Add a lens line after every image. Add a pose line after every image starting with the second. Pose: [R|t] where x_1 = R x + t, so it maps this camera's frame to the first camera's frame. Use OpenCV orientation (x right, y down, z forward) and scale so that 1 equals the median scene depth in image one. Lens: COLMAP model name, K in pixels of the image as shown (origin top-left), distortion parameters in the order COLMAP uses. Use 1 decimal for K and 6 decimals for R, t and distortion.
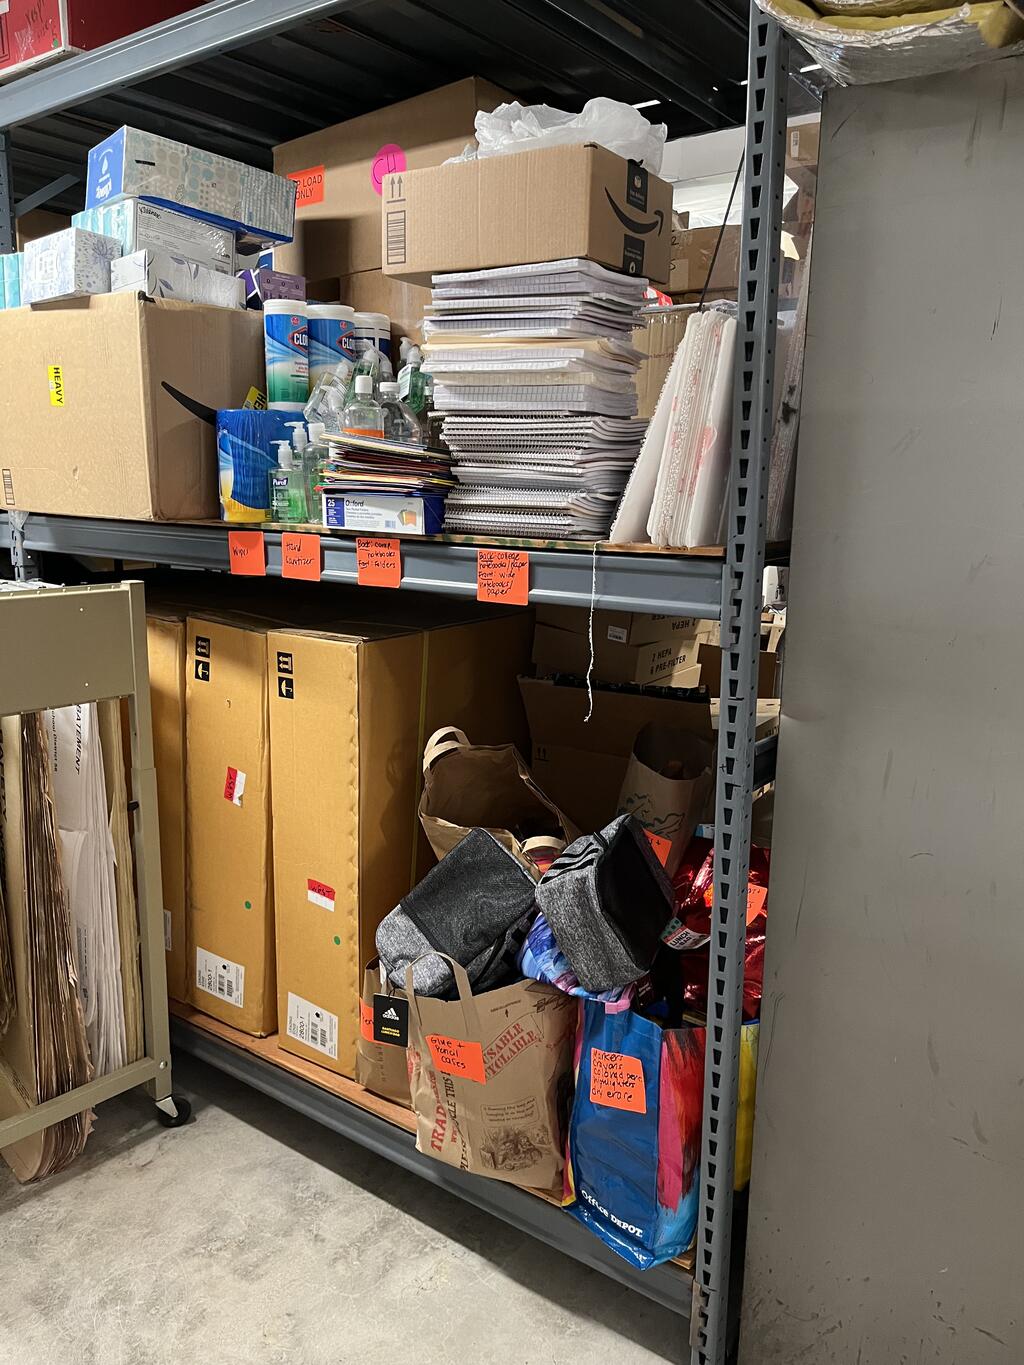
lens RADIAL K [[1043.8, 0, 514.1], [0, 1043.8, 681.3], [0, 0, 1]] dist [0.031329, -0.050954]
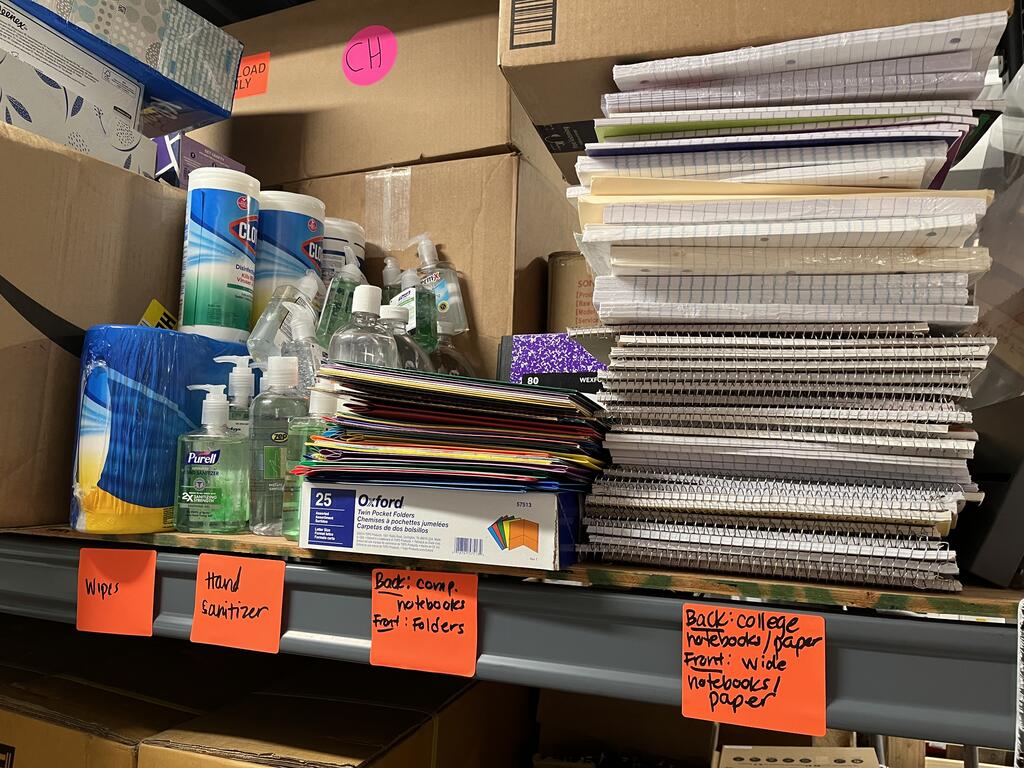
lens RADIAL K [[783.1, 0, 514.3], [0, 783.1, 380.1], [0, 0, 1]] dist [0.031329, -0.050954]
pose [[0.961068, 0.044683, 0.272674, -0.181348], [0.035990, 0.958188, -0.283867, -0.107764], [-0.273957, 0.282629, 0.919276, 0.571023]]
